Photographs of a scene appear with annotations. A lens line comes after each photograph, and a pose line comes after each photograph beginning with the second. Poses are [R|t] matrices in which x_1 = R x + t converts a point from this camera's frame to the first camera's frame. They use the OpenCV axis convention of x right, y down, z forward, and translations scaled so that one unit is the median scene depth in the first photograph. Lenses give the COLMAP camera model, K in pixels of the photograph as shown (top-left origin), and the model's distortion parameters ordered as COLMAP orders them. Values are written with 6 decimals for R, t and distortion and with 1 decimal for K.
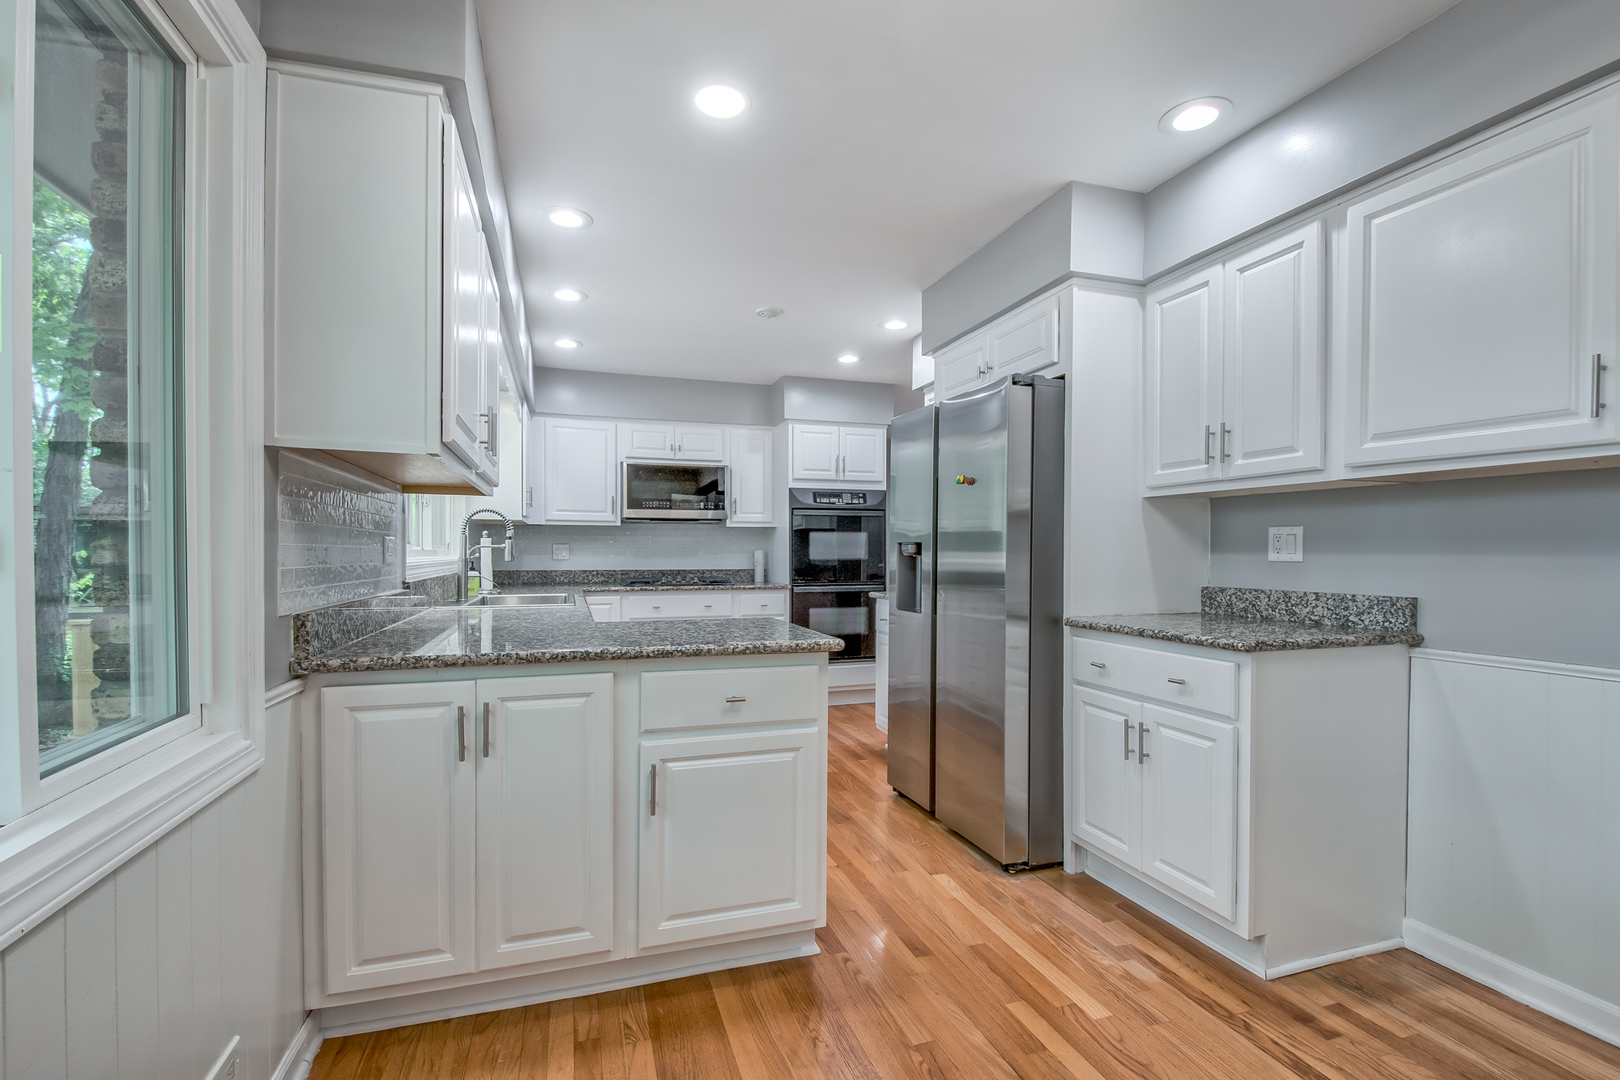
lens RADIAL K [[714.6, 0, 803.2], [0, 714.6, 553.4], [0, 0, 1]] dist [0.001319, -0.000084]
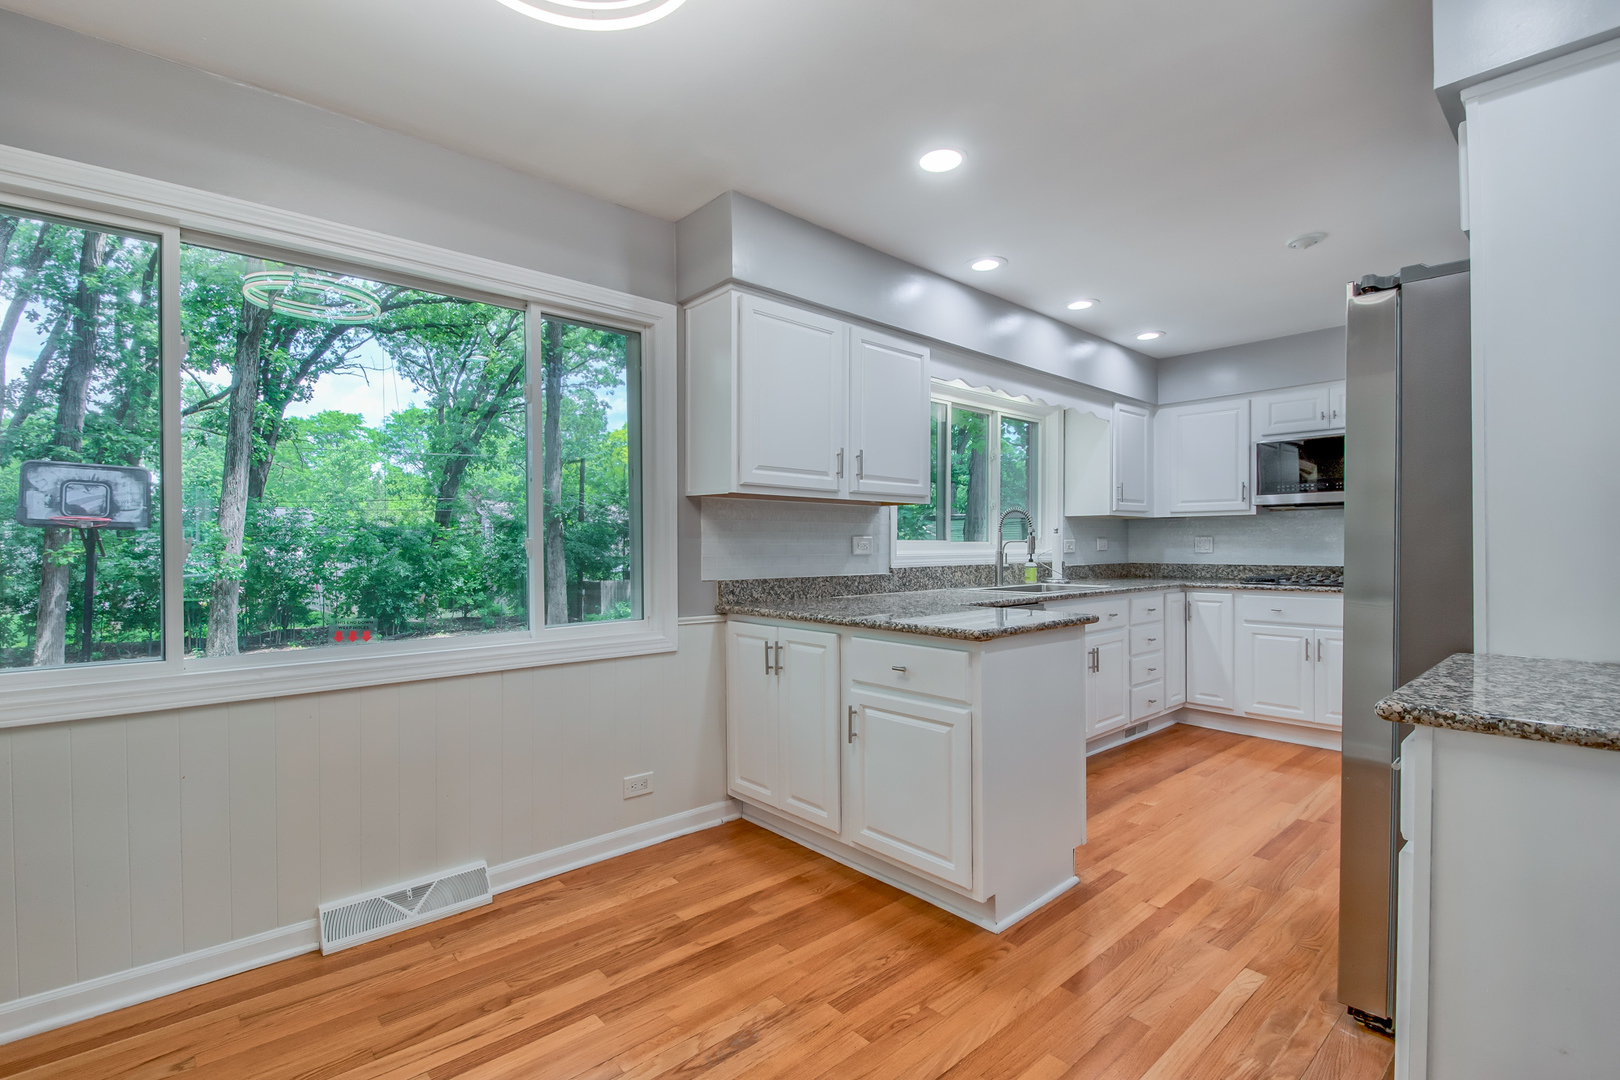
lens RADIAL K [[751.3, 0, 810.0], [0, 751.3, 540.0], [0, 0, 1]] dist [-0.002819, -0.000637]
pose [[0.406092, -0.009596, -0.913782, 0.971165], [0.003206, 0.999954, -0.009076, -0.002482], [0.913826, 0.000757, 0.406104, 0.329352]]
